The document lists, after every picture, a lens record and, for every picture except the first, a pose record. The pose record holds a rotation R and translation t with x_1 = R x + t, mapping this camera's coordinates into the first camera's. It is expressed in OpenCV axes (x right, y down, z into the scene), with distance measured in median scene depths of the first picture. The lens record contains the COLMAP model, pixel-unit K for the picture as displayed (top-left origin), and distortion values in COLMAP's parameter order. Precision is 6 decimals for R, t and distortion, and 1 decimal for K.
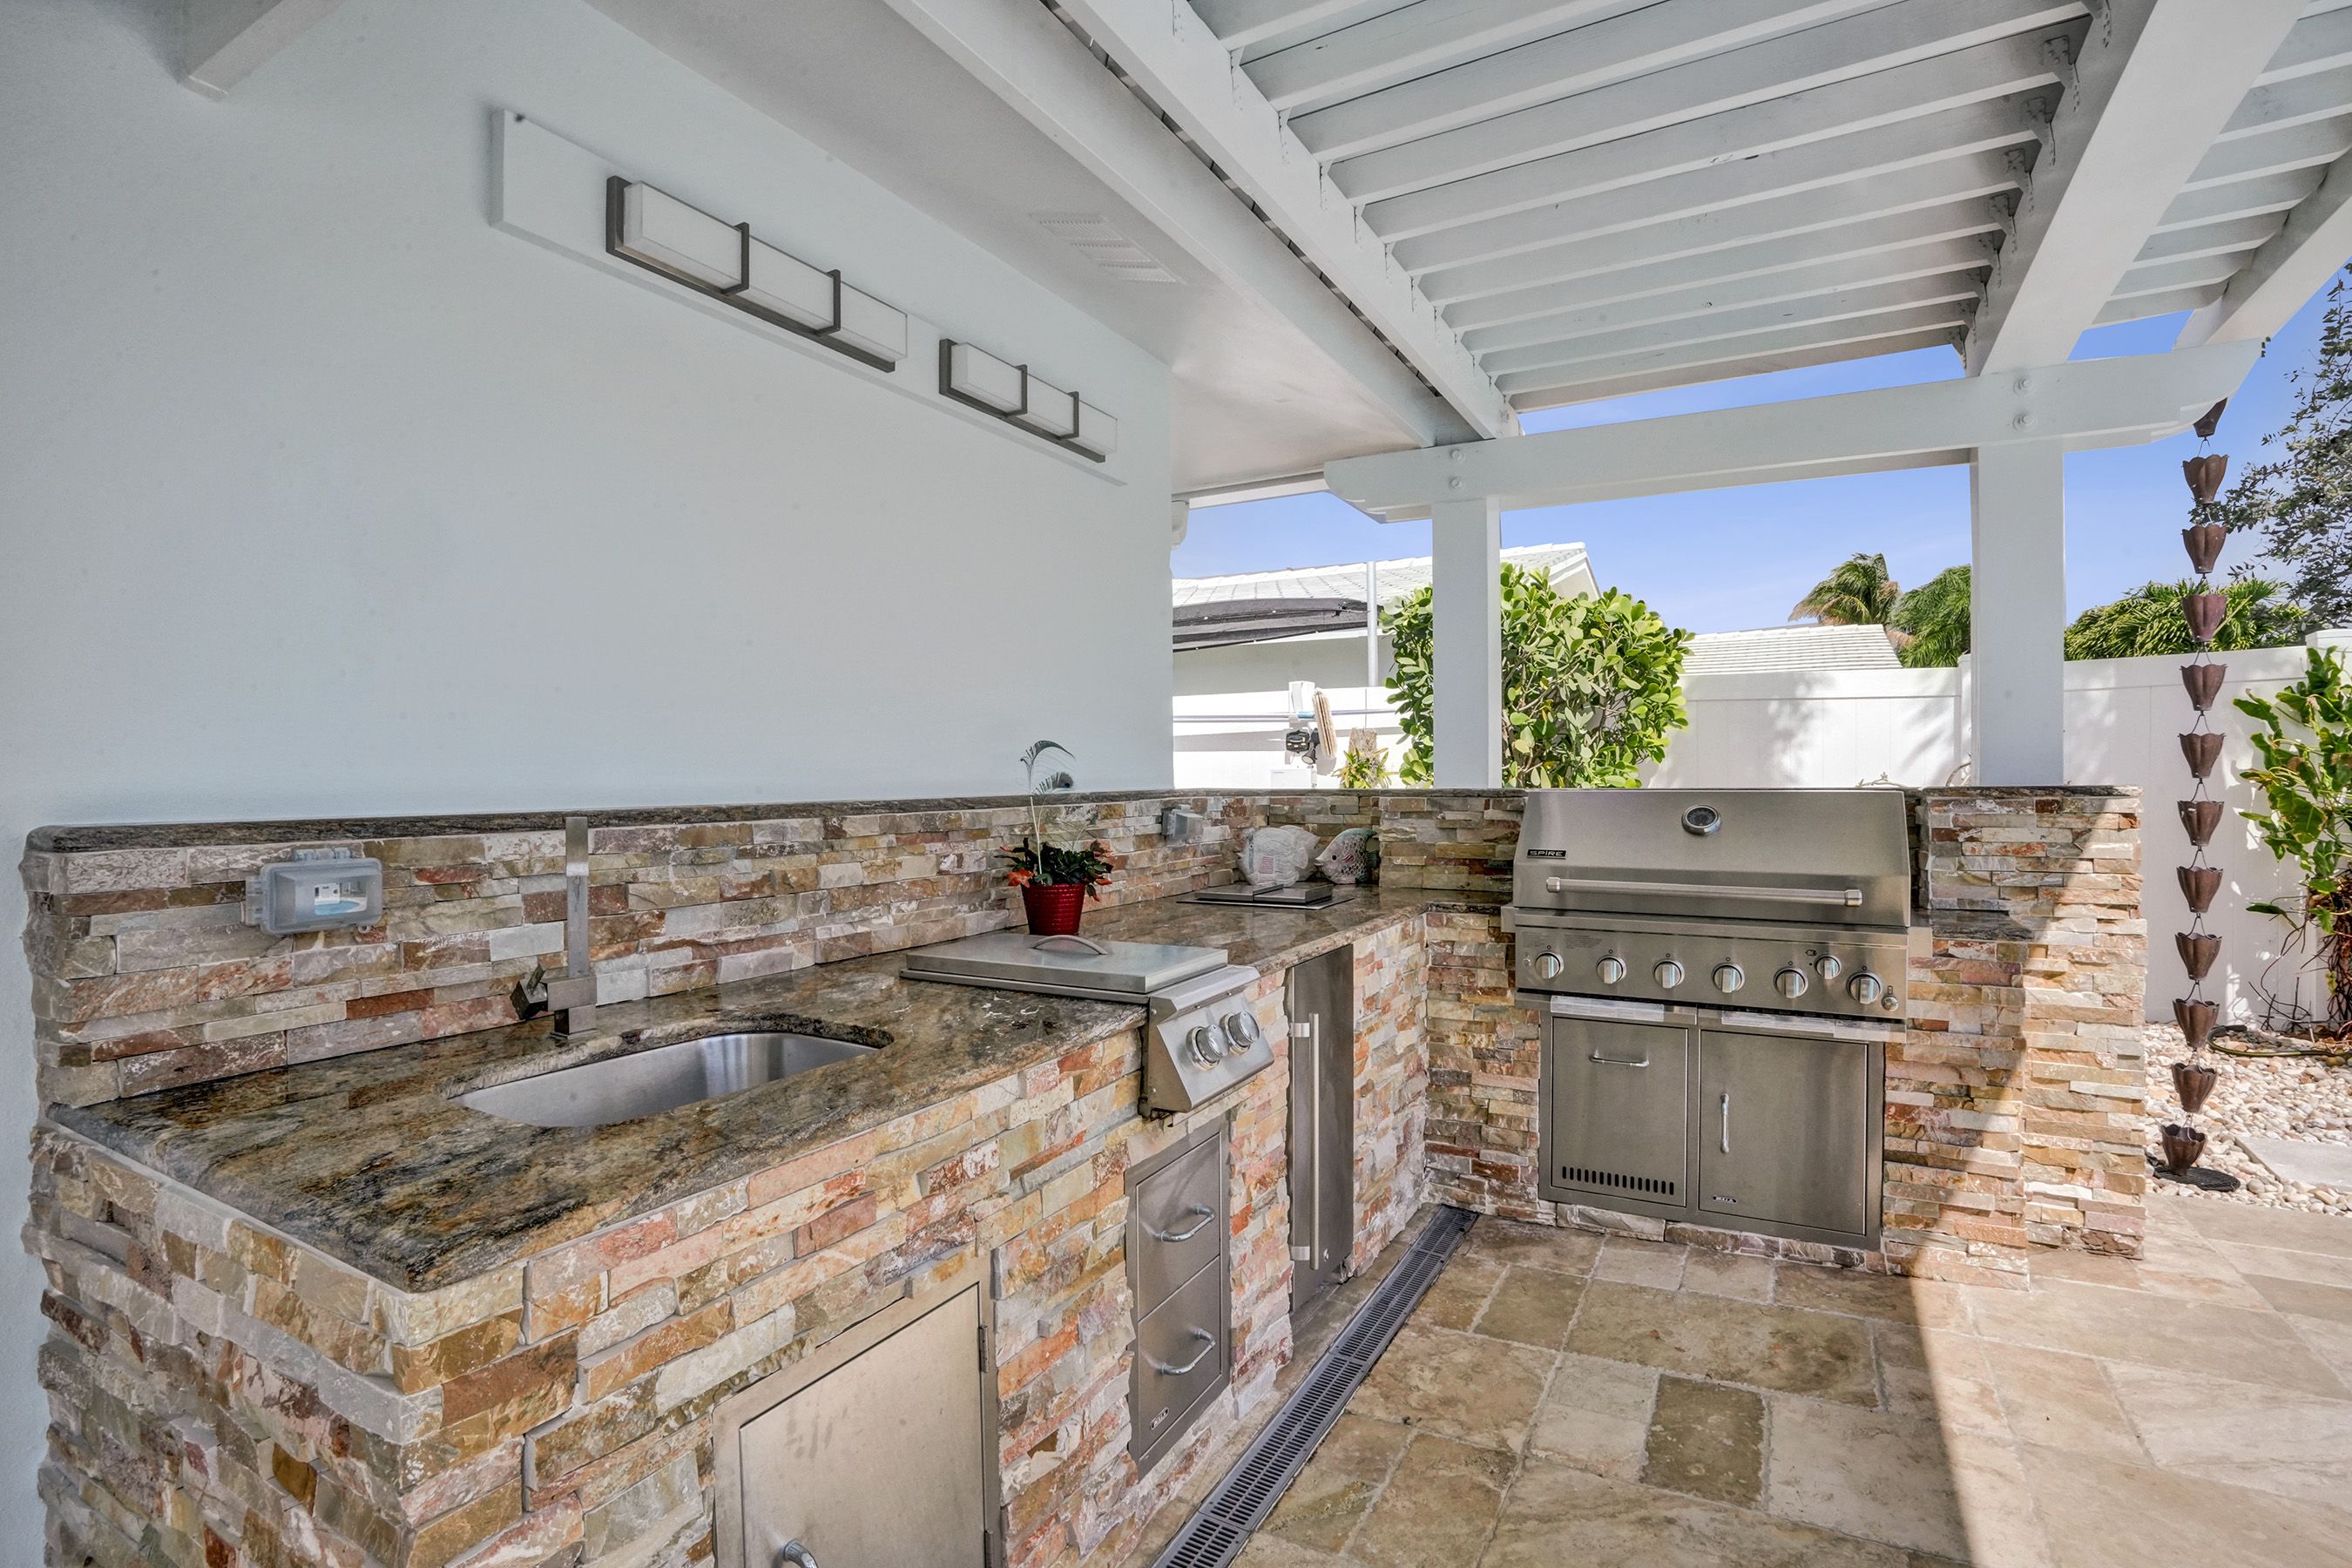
lens RADIAL K [[1094.0, 0, 1178.1], [0, 1094.0, 785.3], [0, 0, 1]] dist [-0.063319, 0.022539]
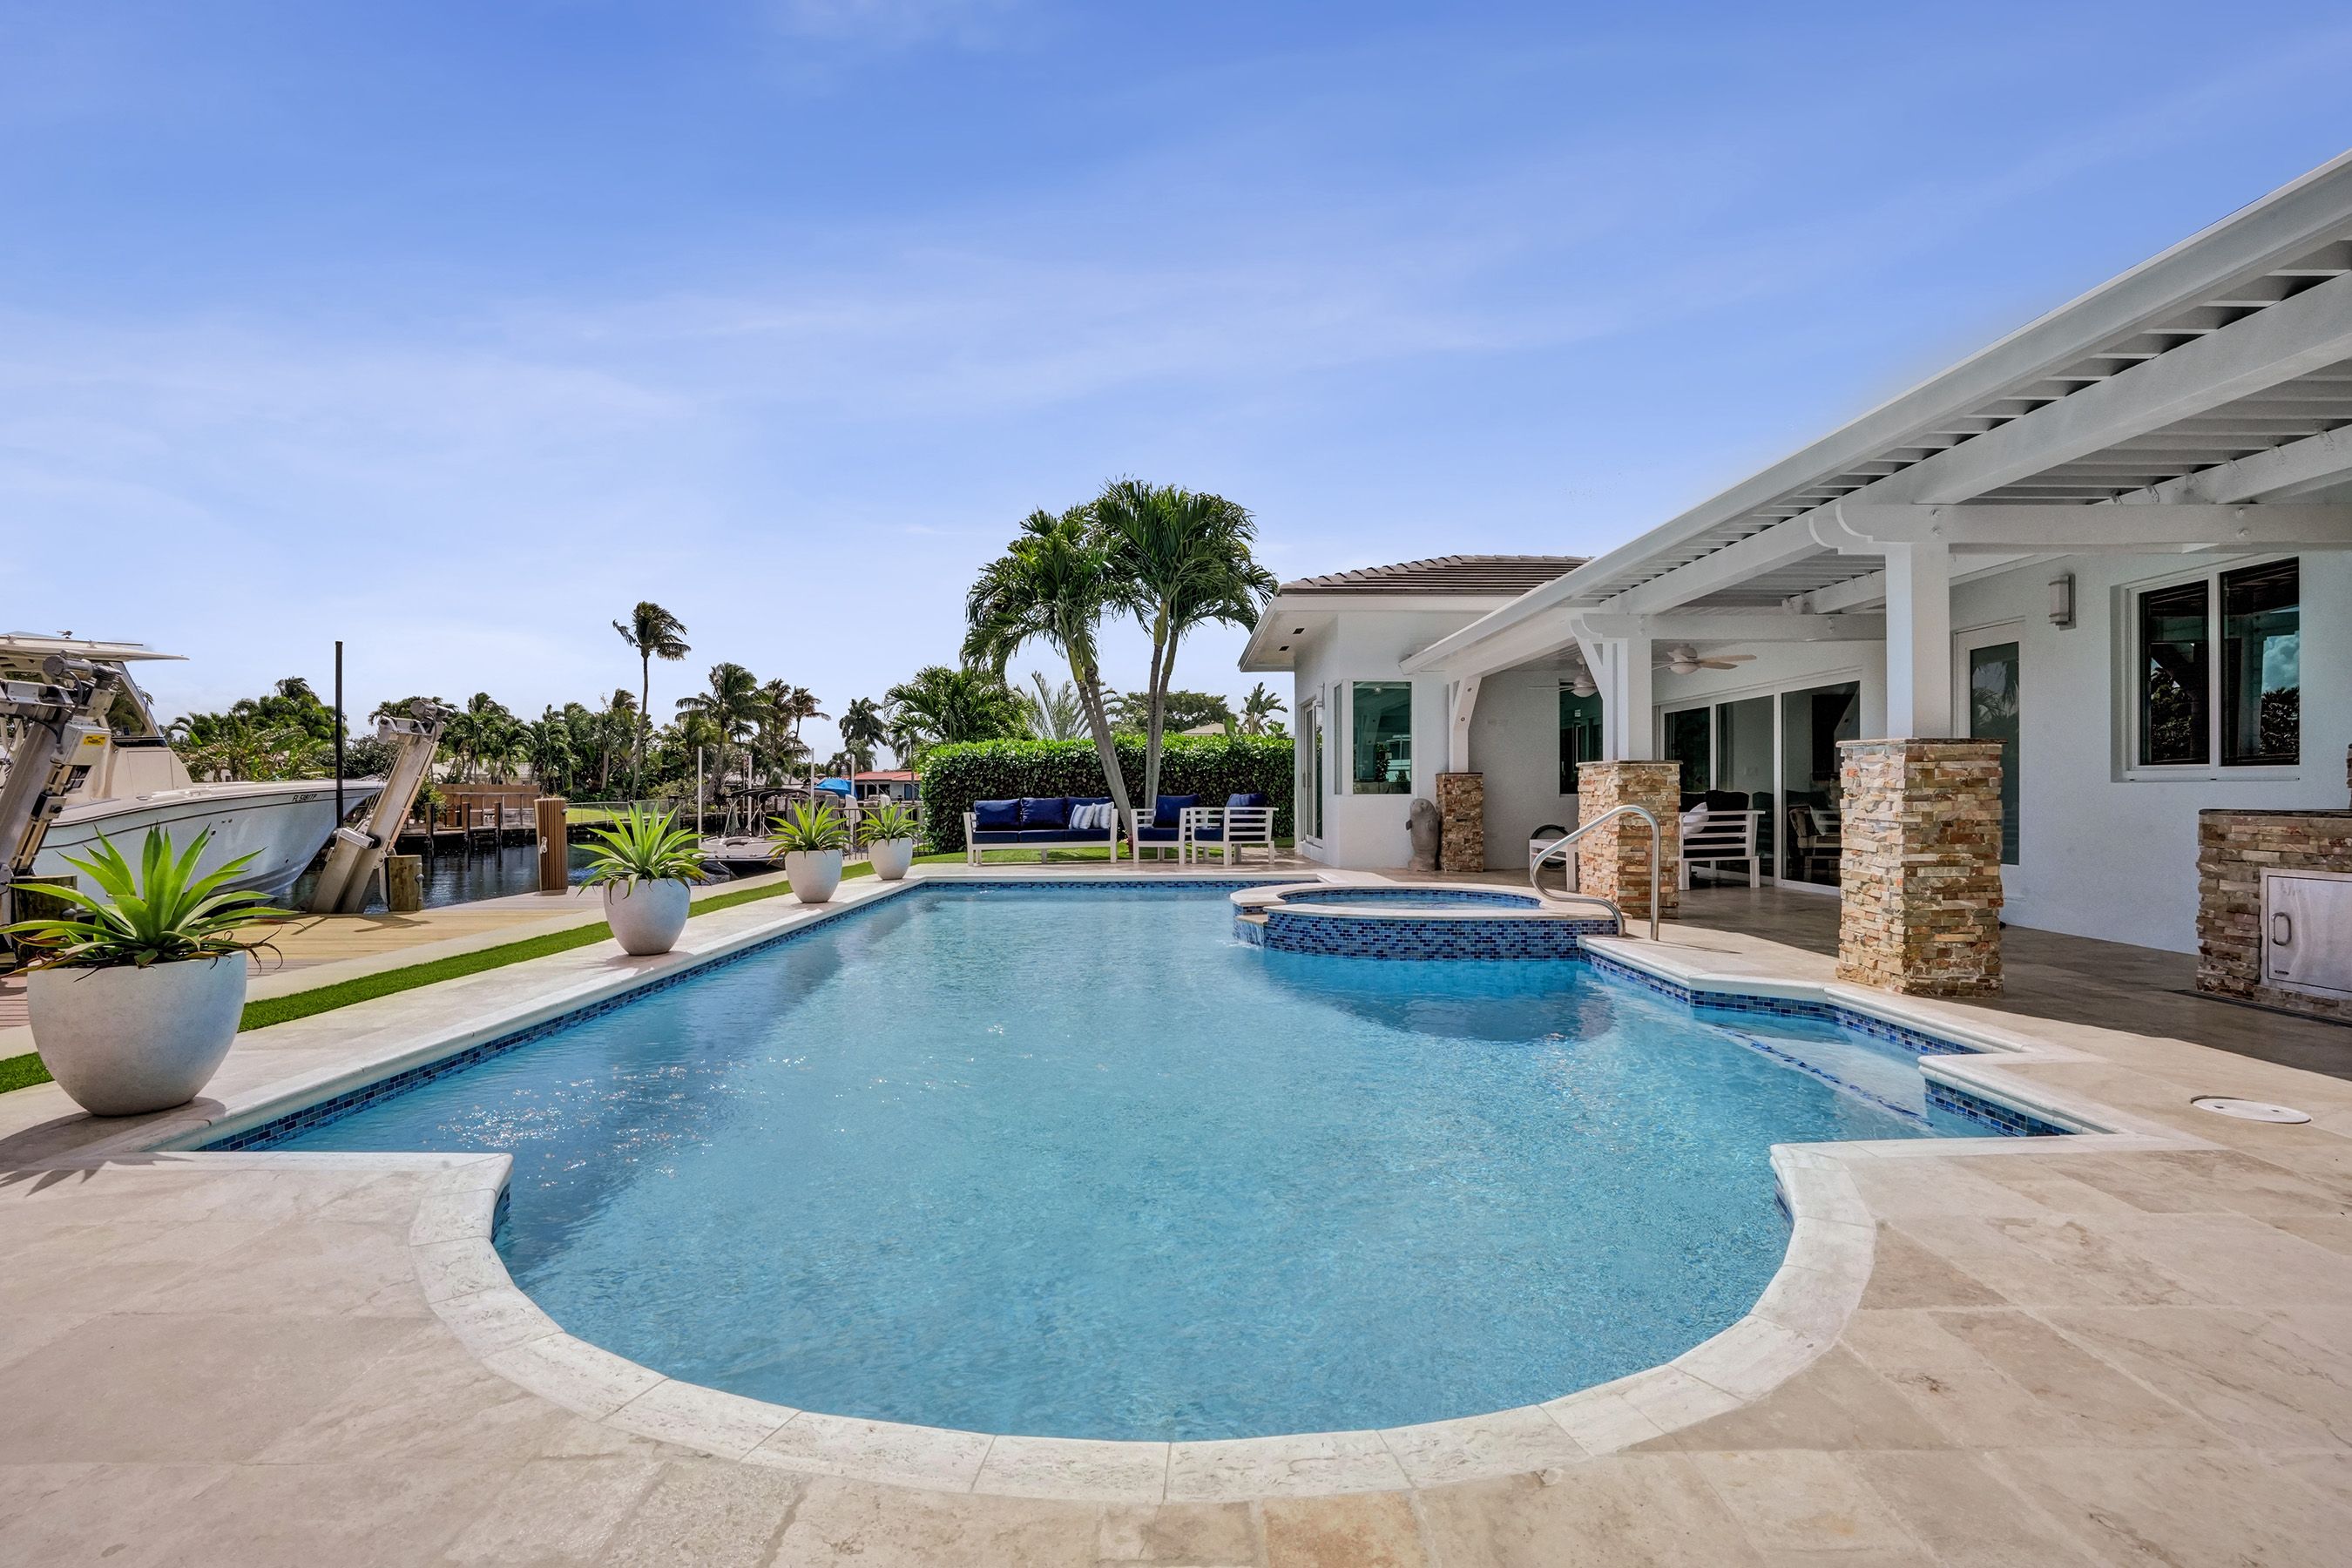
lens RADIAL K [[1094.0, 0, 1178.9], [0, 1094.0, 793.2], [0, 0, 1]] dist [-0.063319, 0.022539]
pose [[-0.866033, 0.012520, -0.499830, 2.653851], [0.006122, 0.999877, 0.014439, 0.079774], [0.499949, 0.009444, -0.866003, 1.170523]]
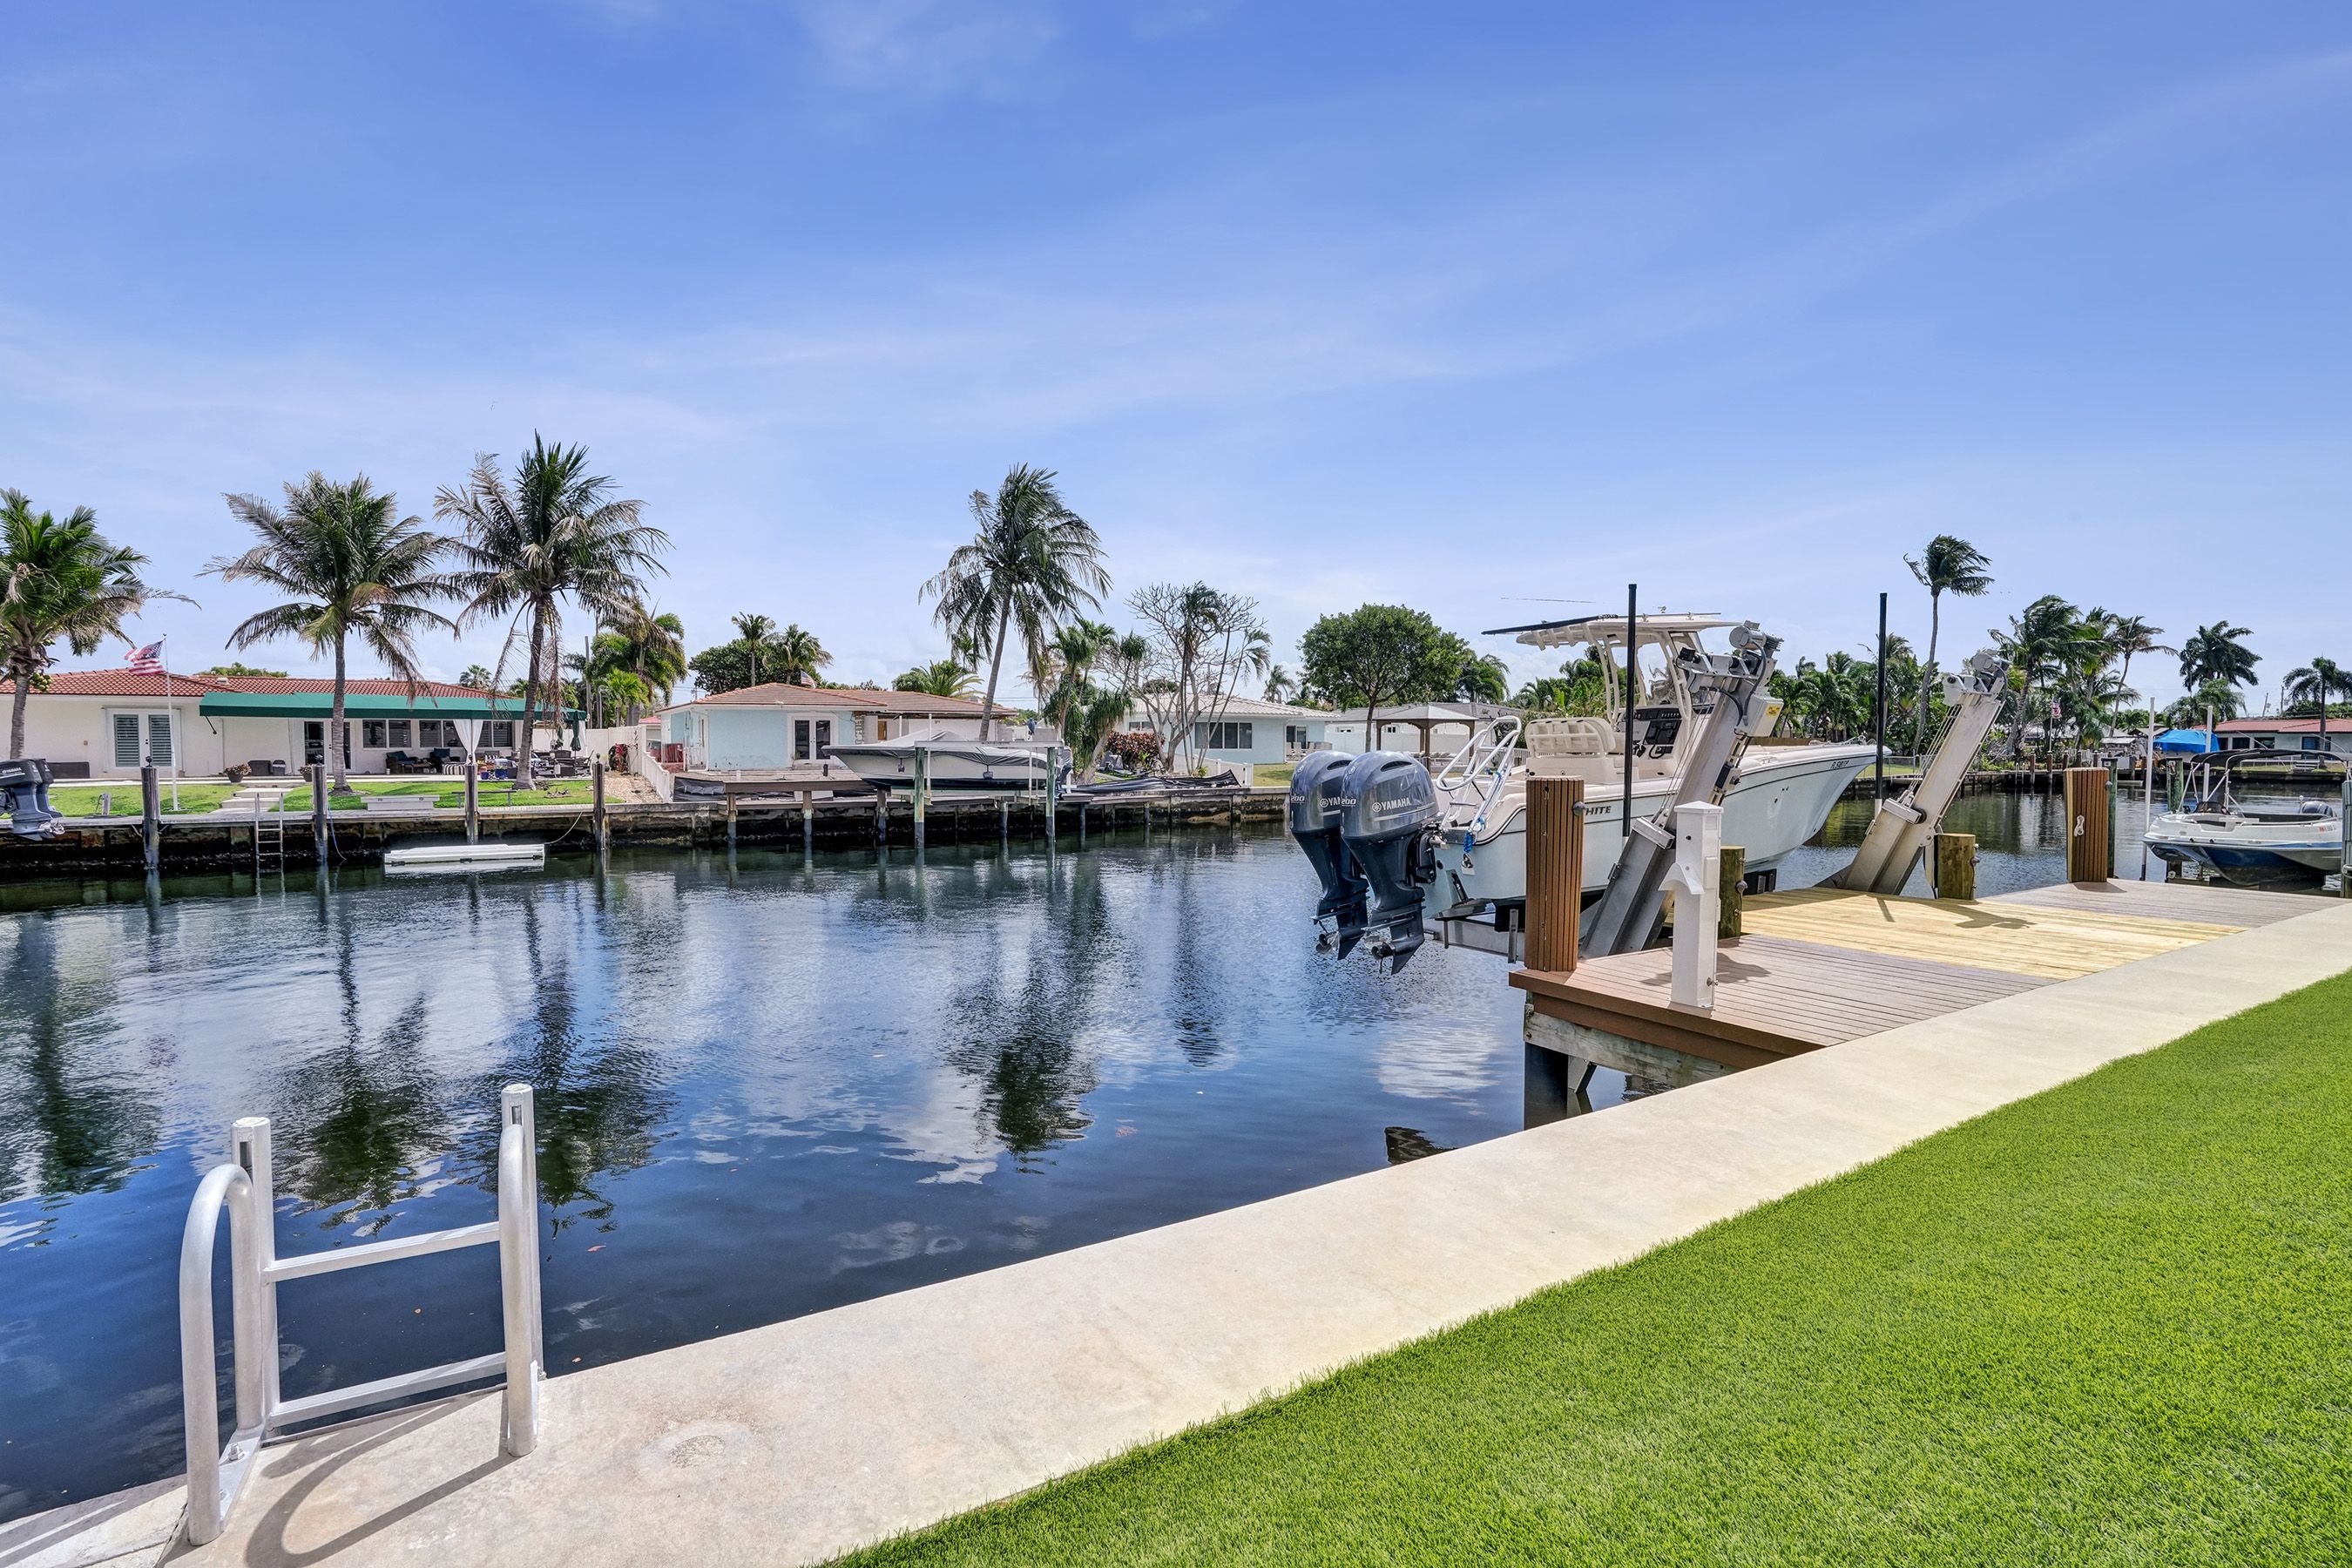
lens RADIAL K [[1094.0, 0, 1179.2], [0, 1094.0, 779.9], [0, 0, 1]] dist [-0.063319, 0.022539]
pose [[-0.869346, -0.009255, 0.494118, 3.884221], [0.011149, 0.999203, 0.038330, 0.005195], [-0.494079, 0.038831, -0.868550, 0.370443]]
